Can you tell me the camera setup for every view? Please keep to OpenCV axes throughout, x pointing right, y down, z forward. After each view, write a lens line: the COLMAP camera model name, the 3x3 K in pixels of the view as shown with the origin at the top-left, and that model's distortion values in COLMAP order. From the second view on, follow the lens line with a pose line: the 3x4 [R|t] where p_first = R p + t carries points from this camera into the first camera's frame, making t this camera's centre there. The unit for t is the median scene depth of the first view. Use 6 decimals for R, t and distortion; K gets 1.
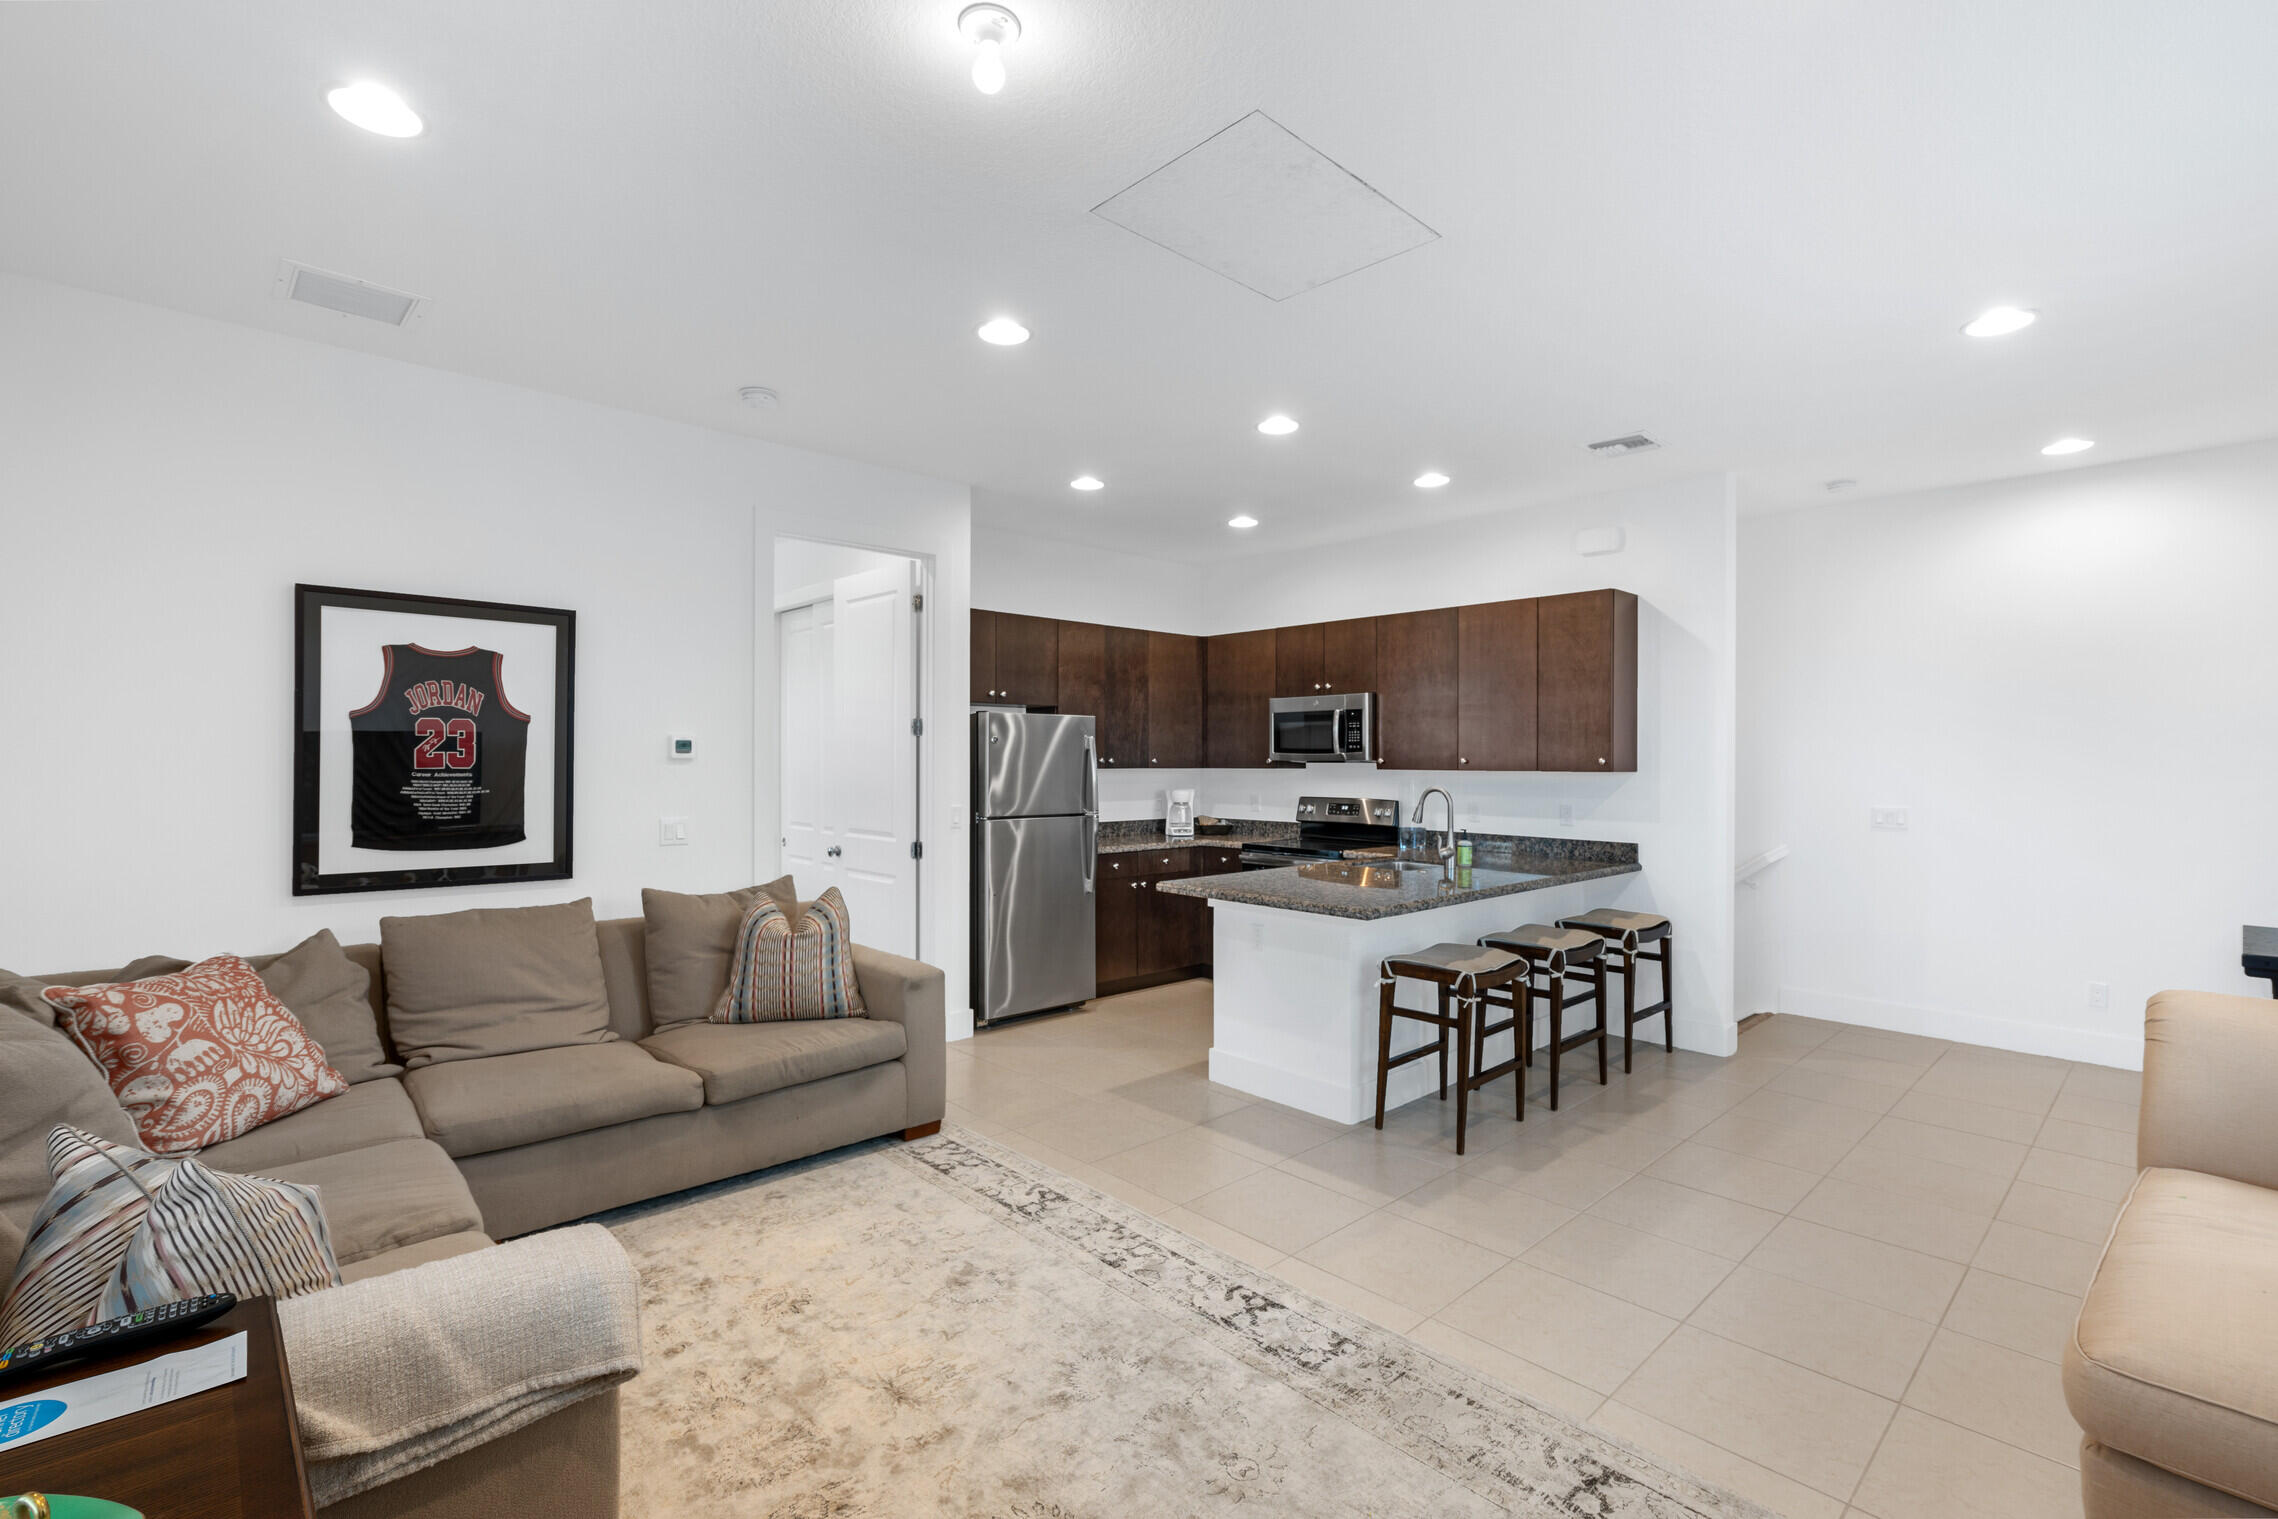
lens RADIAL K [[1036.9, 0, 1136.3], [0, 1036.9, 764.7], [0, 0, 1]] dist [-0.002958, 0.000455]
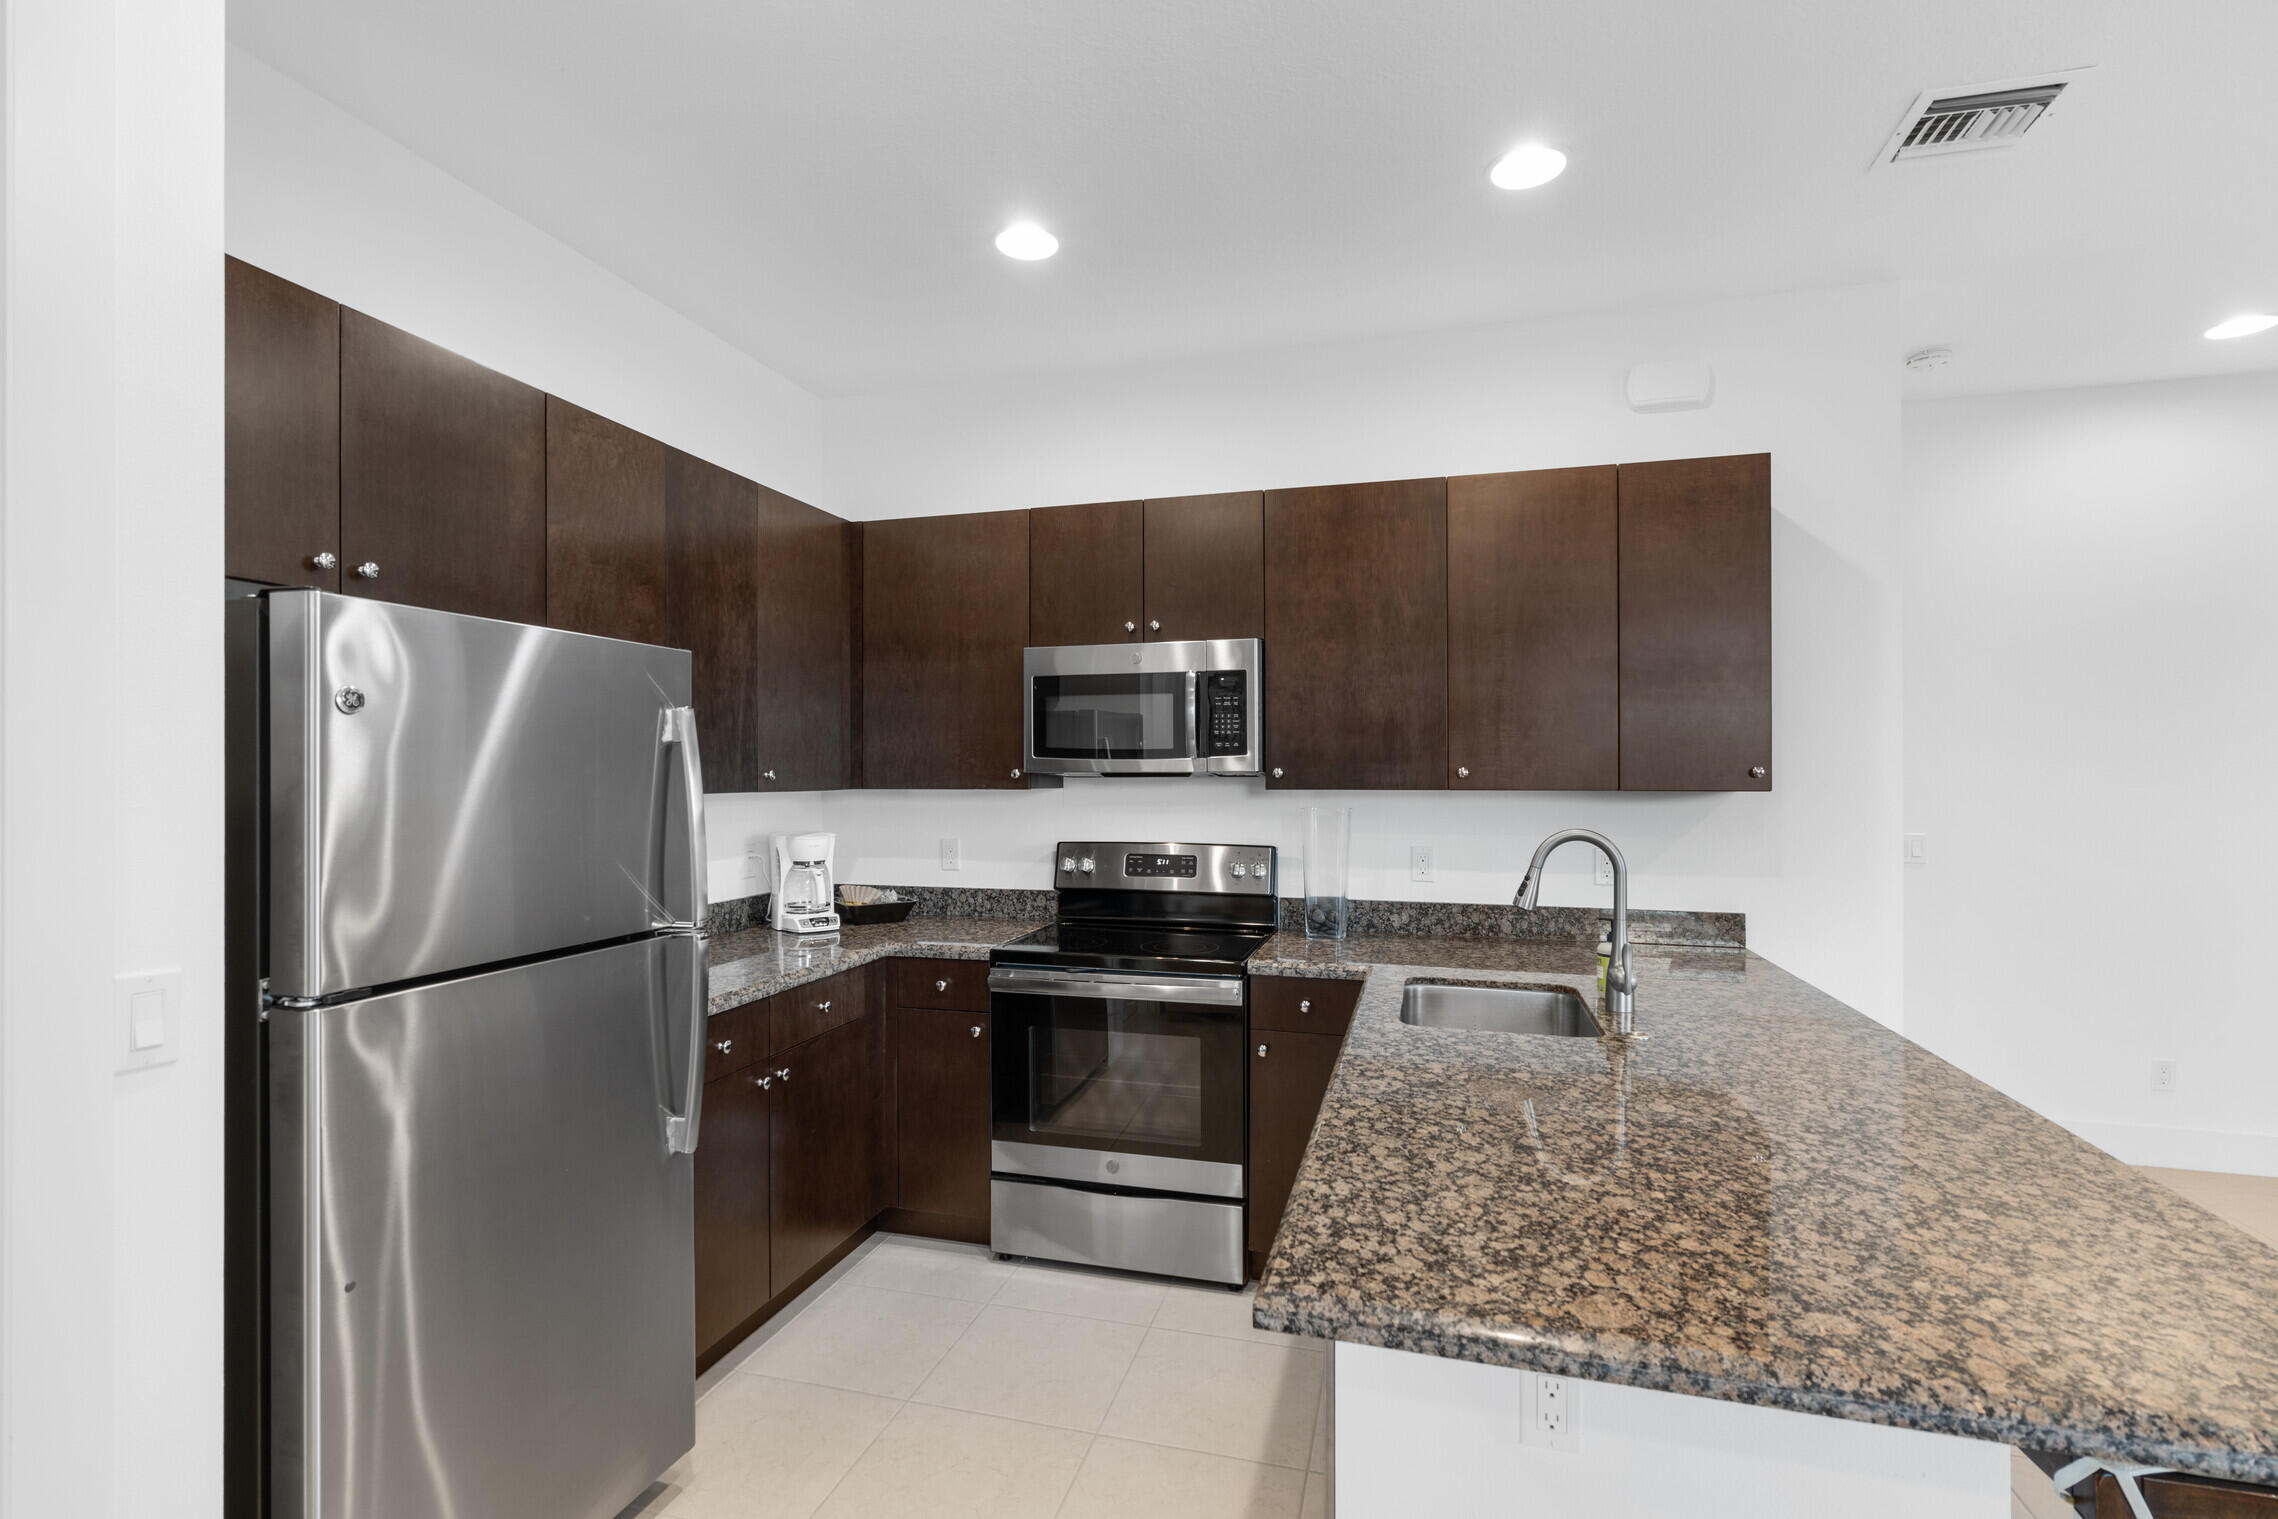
lens RADIAL K [[1036.9, 0, 1136.3], [0, 1036.9, 764.7], [0, 0, 1]] dist [-0.002958, 0.000455]
pose [[0.852885, 0.001062, 0.522097, -0.084717], [0.006956, 0.999886, -0.013397, -0.000822], [-0.522052, 0.015058, 0.852781, 0.549897]]
